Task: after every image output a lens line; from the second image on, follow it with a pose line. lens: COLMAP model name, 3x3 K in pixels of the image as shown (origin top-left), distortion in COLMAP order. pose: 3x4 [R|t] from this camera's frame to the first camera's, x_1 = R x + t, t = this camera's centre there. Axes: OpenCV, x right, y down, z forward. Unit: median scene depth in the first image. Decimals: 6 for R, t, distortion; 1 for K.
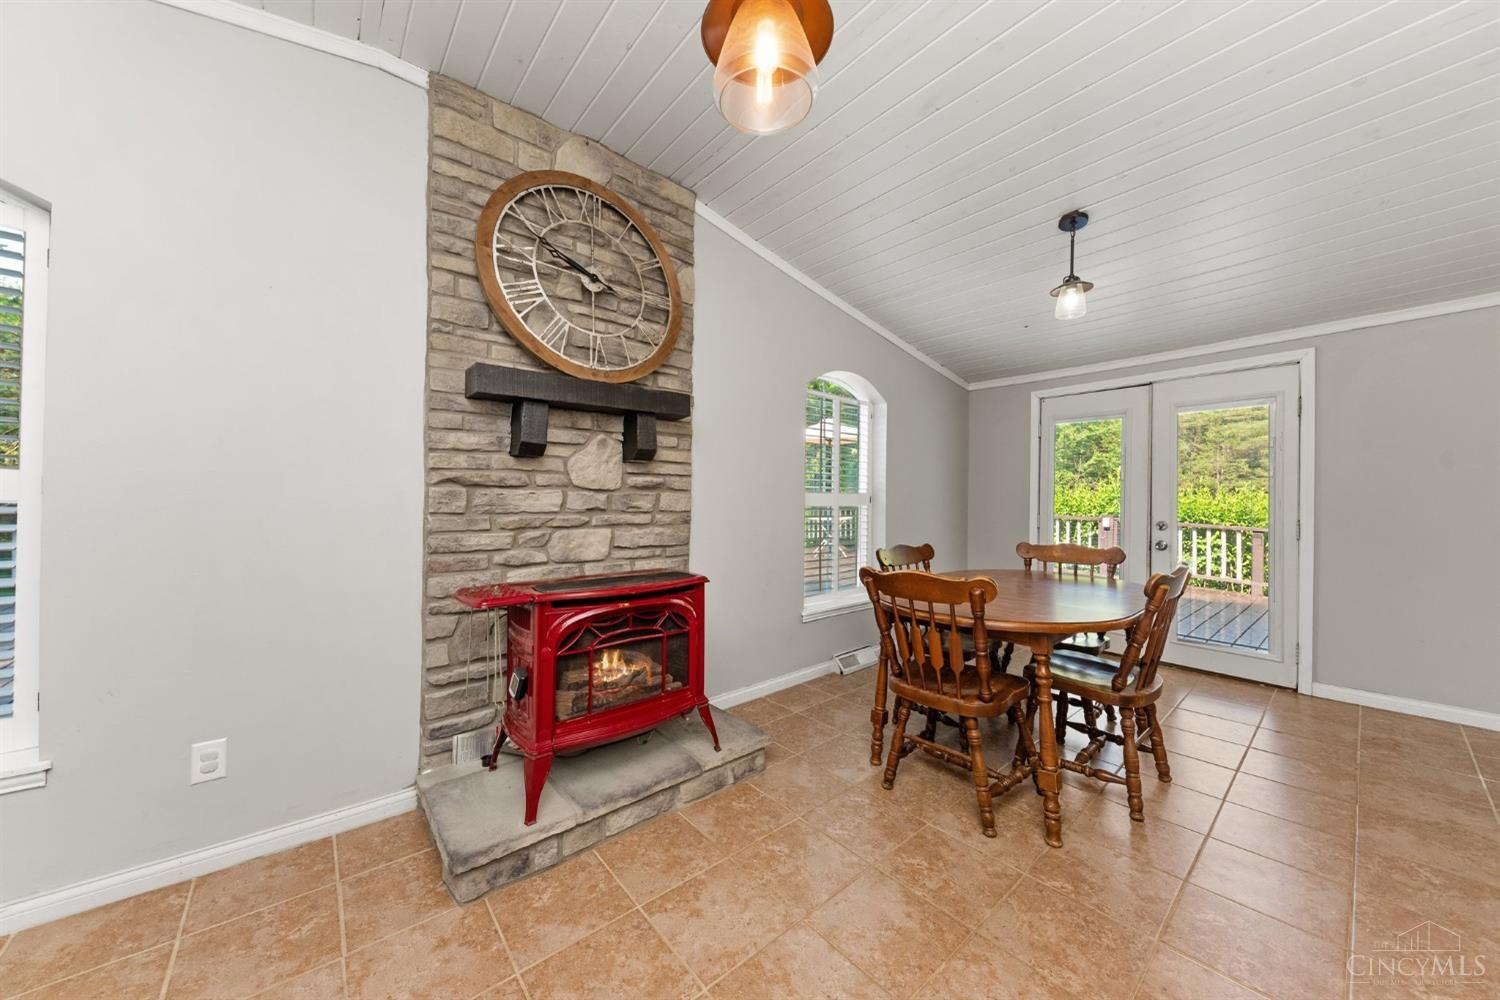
lens RADIAL K [[554.0, 0, 753.1], [0, 554.0, 514.1], [0, 0, 1]] dist [0.015724, -0.006496]
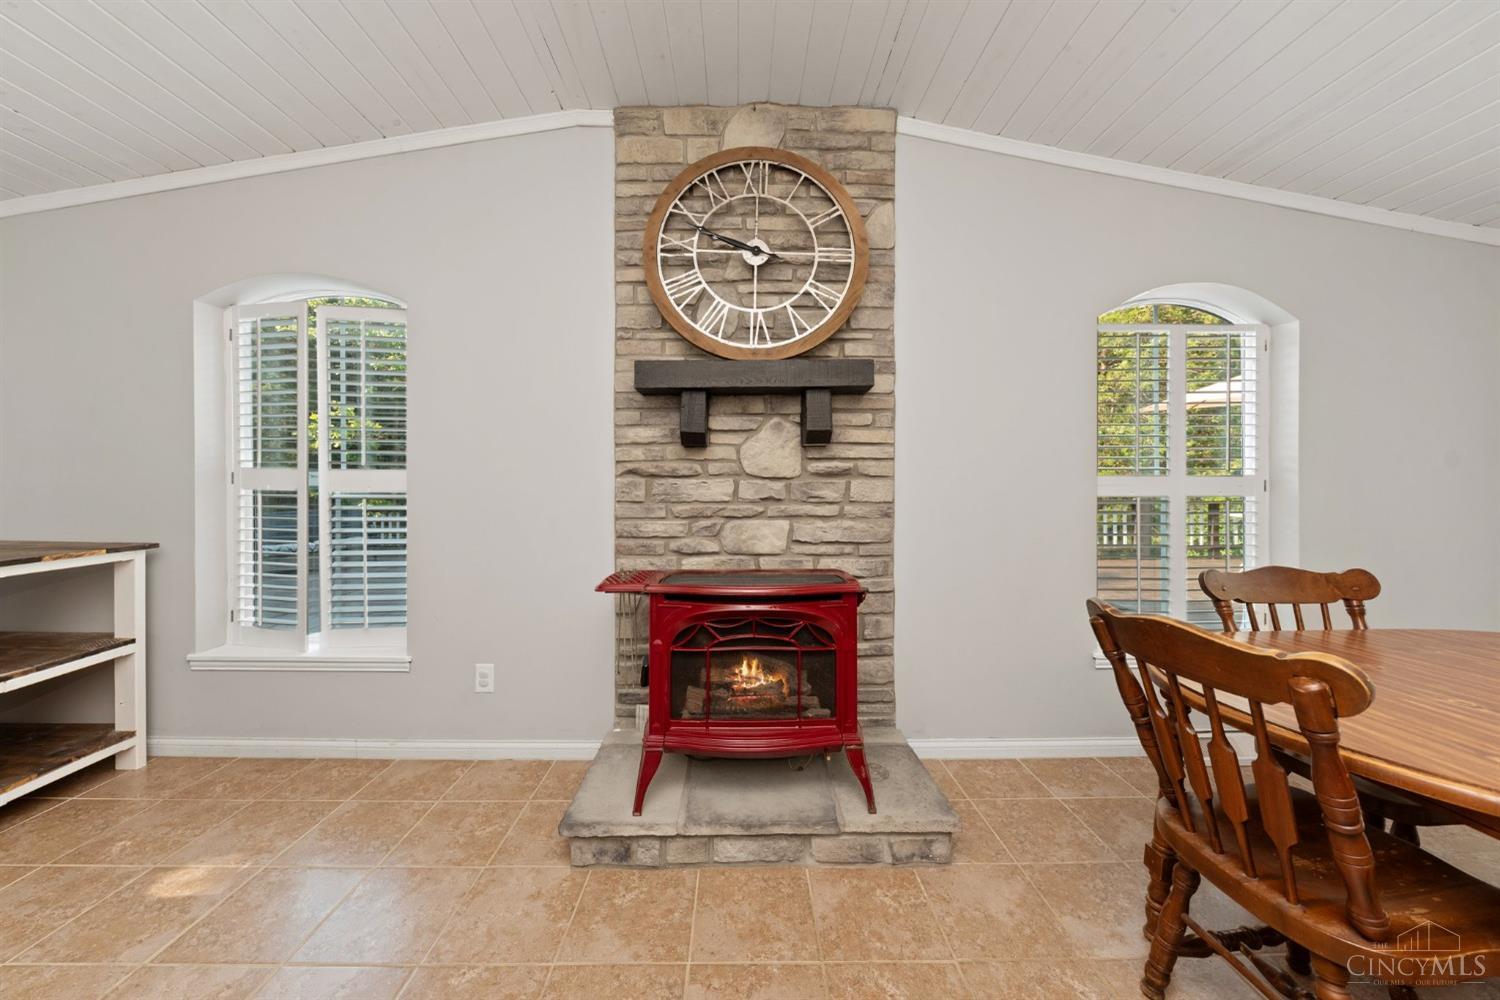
lens RADIAL K [[540.1, 0, 750.0], [0, 540.1, 500.0], [0, 0, 1]] dist [0.017638, -0.005692]
pose [[0.748453, 0.006111, -0.663159, 0.312922], [-0.013136, 0.999898, -0.005613, -0.001731], [0.663058, 0.012912, 0.748457, 0.321968]]
